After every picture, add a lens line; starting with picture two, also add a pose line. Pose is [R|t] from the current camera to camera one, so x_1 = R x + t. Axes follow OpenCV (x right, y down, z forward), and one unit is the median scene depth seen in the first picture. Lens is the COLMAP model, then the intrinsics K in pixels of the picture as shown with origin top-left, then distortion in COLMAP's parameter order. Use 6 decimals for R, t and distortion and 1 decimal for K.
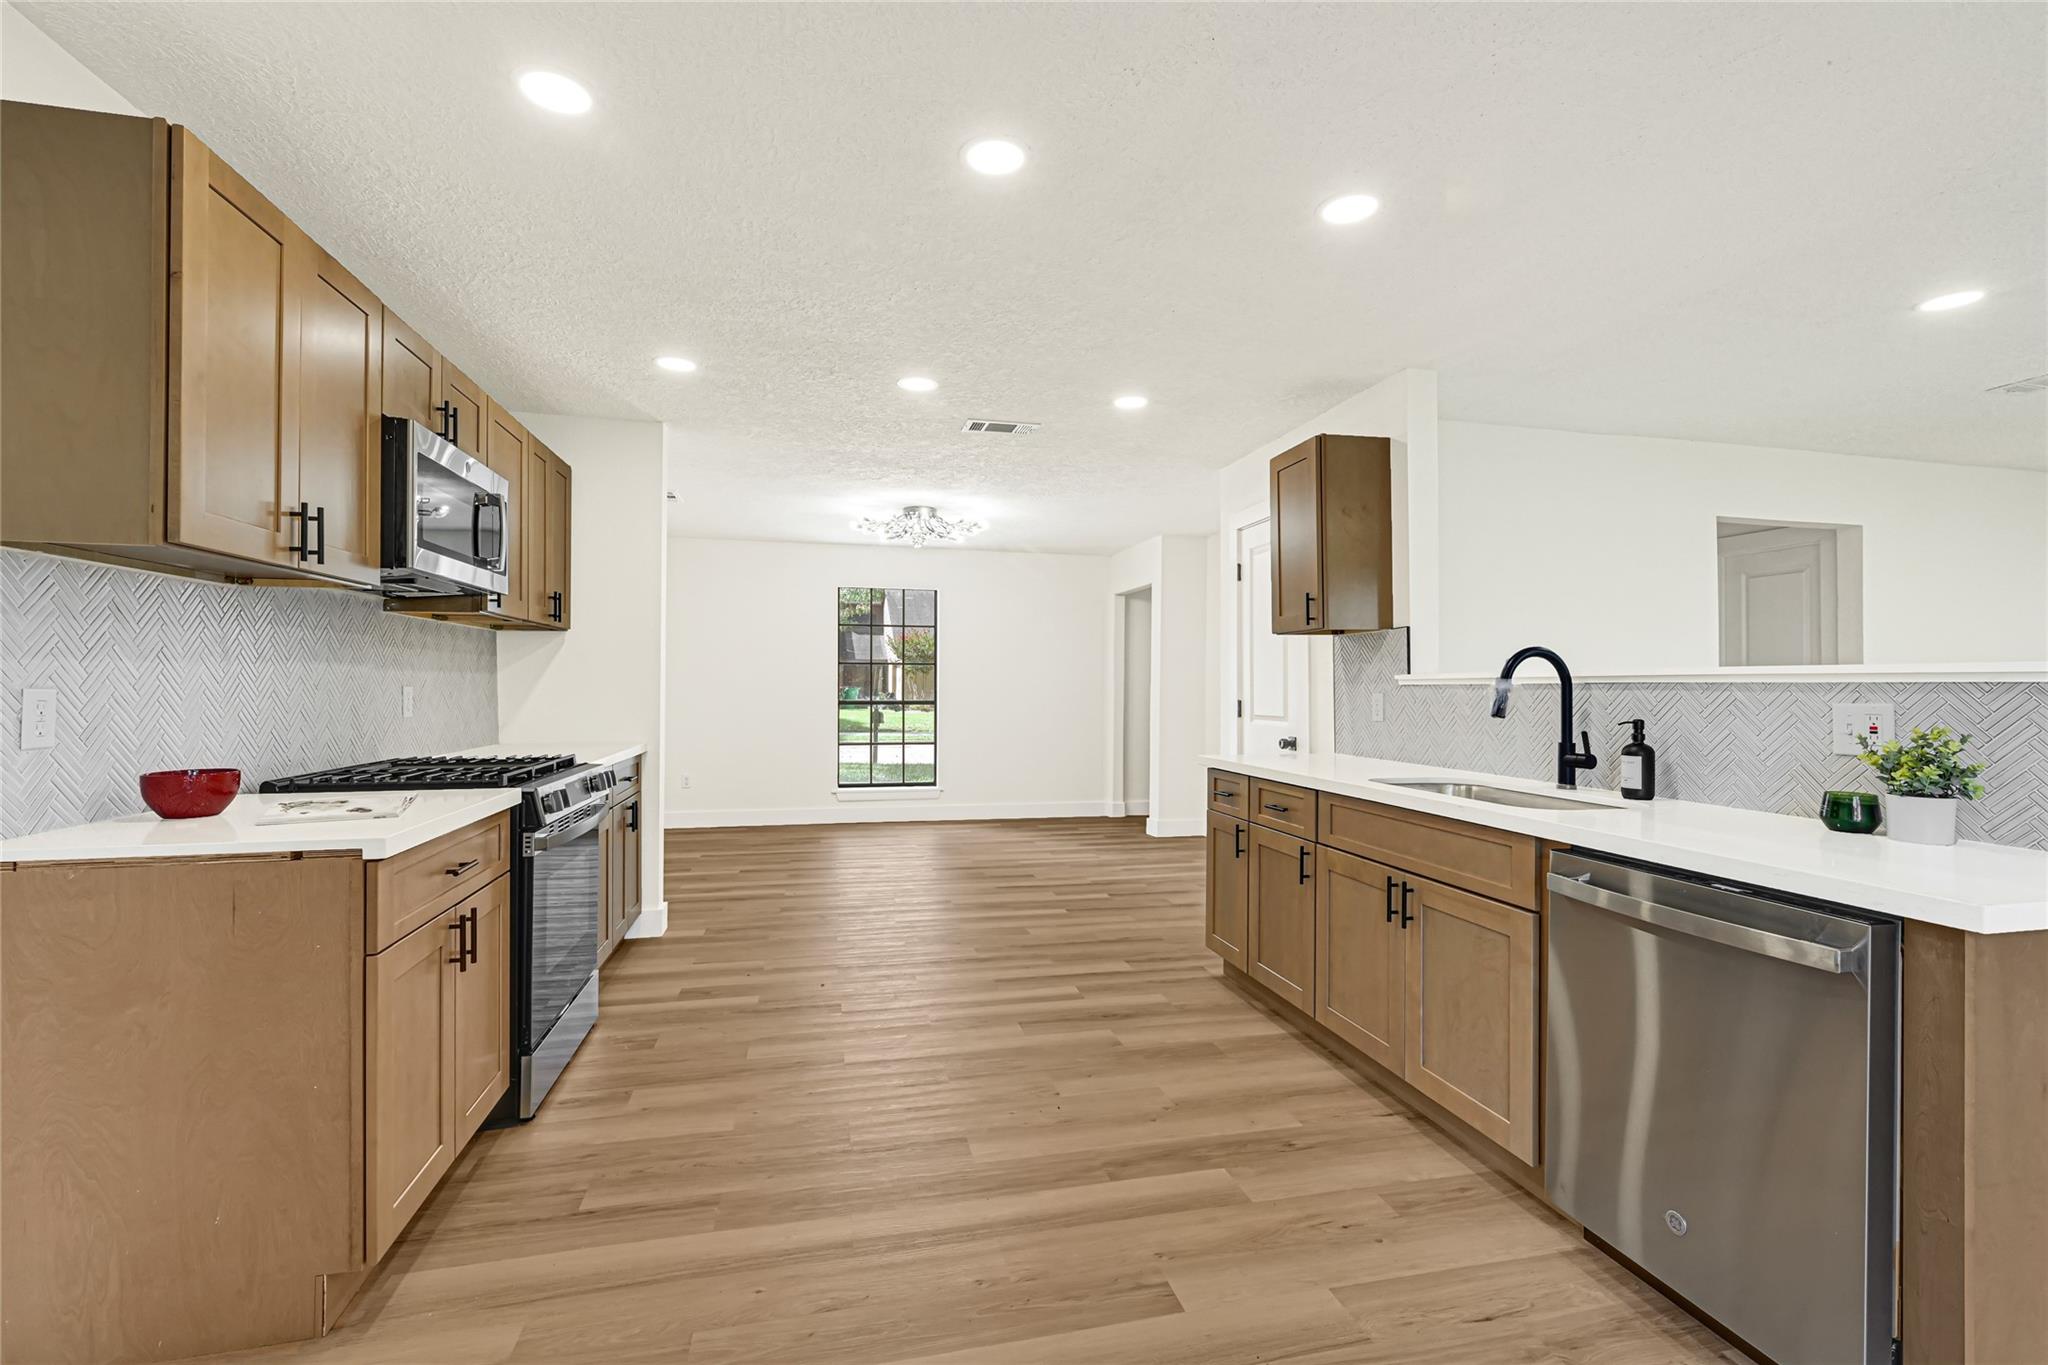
lens RADIAL K [[893.9, 0, 1035.1], [0, 893.9, 678.3], [0, 0, 1]] dist [-0.000790, -0.000120]
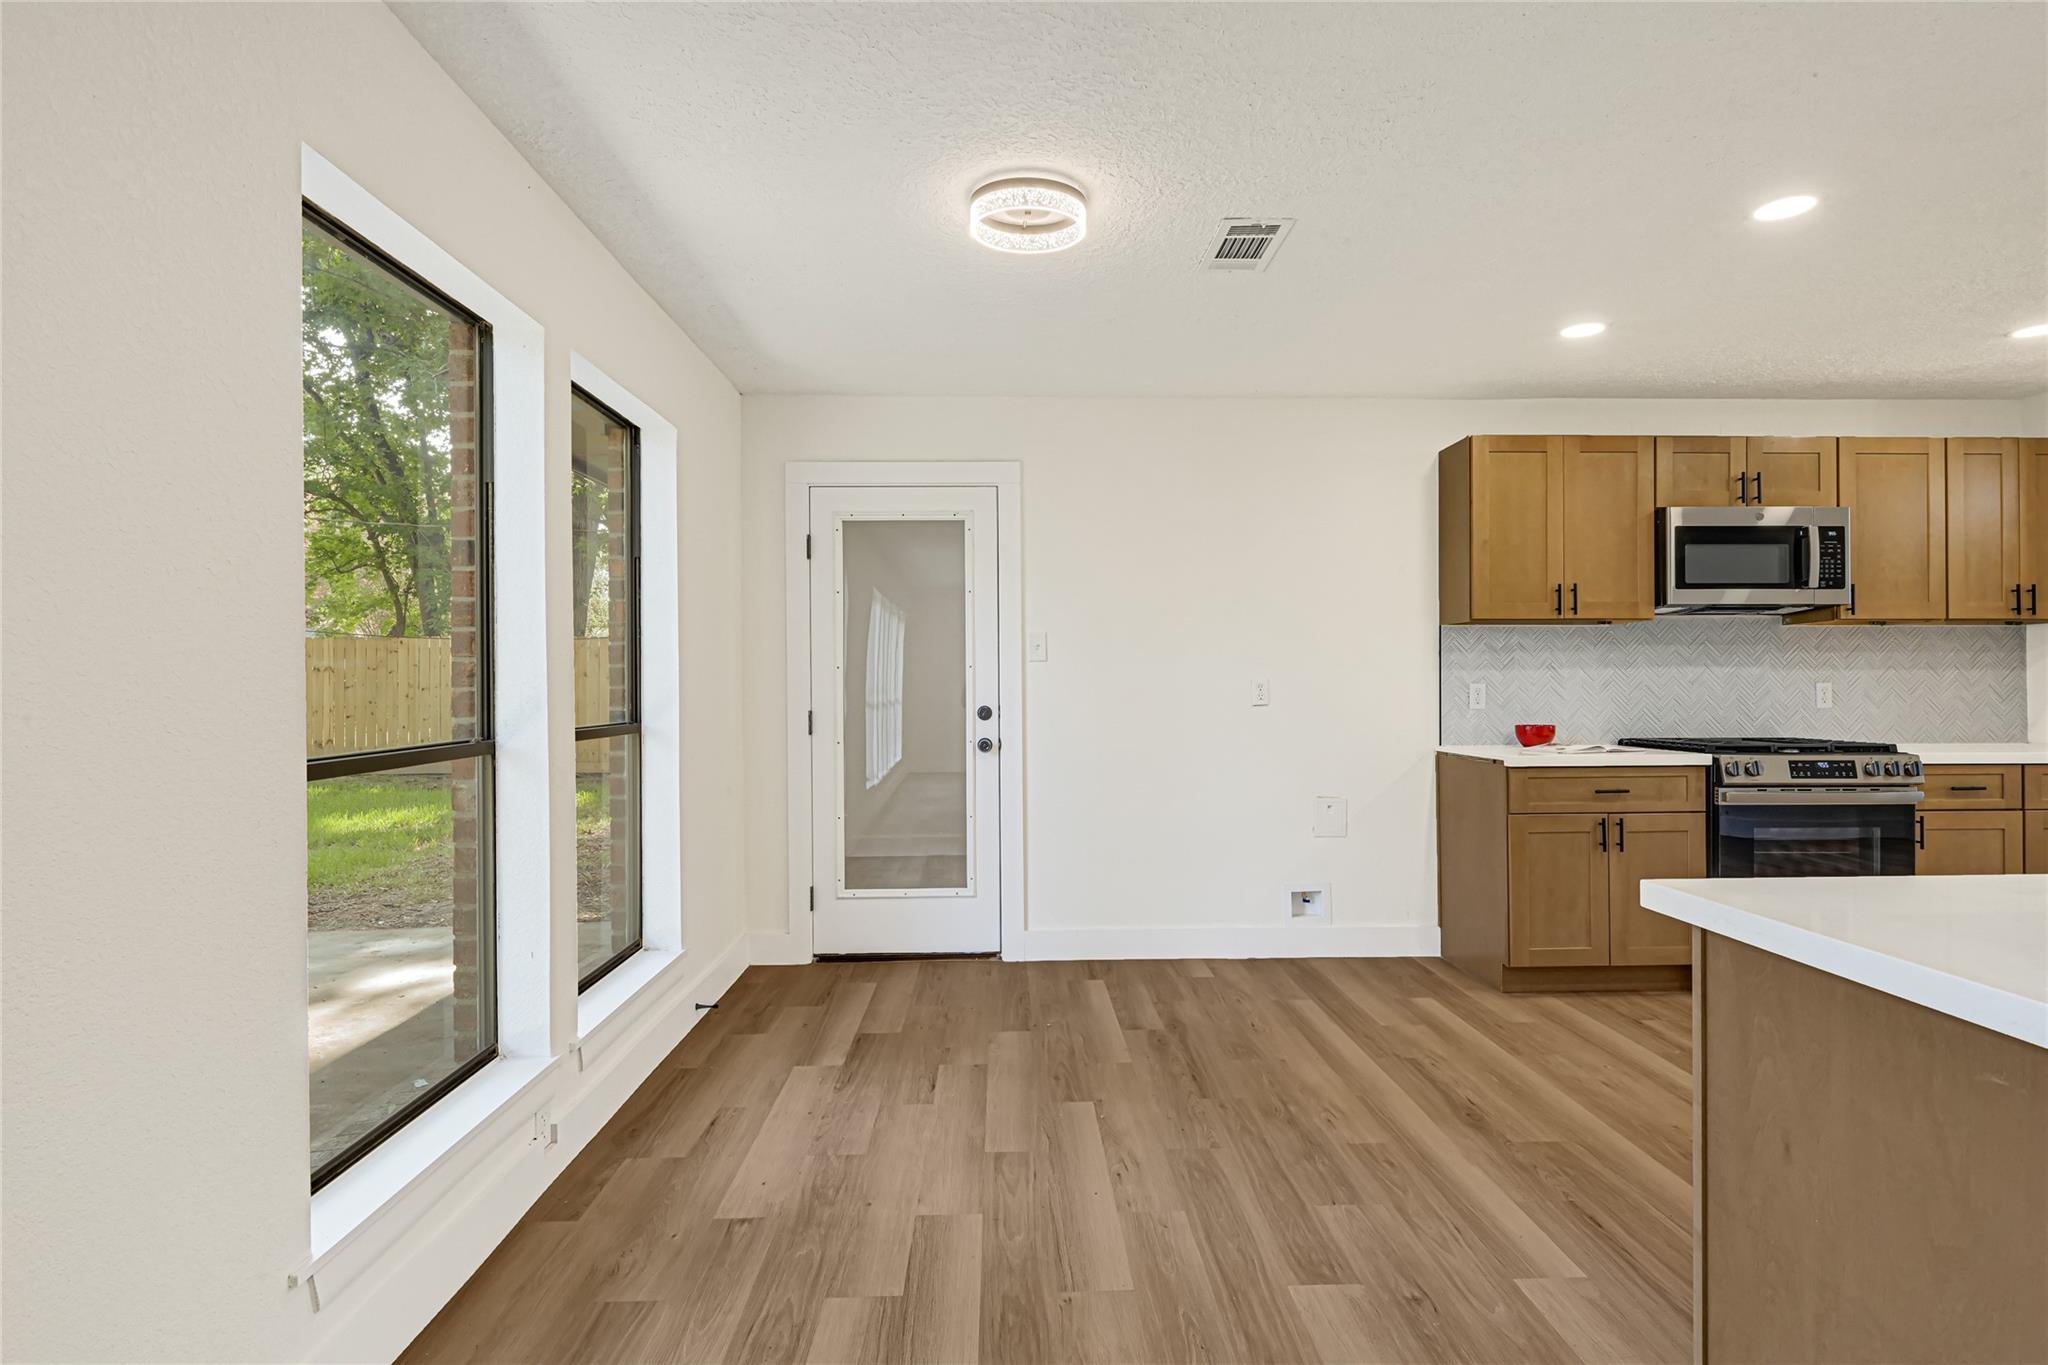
lens RADIAL K [[893.9, 0, 1025.2], [0, 893.9, 681.5], [0, 0, 1]] dist [-0.000790, -0.000120]
pose [[-0.224591, -0.001557, -0.974452, 1.293775], [0.008834, 0.999954, -0.003633, 0.002995], [0.974413, -0.009424, -0.224567, 0.328205]]
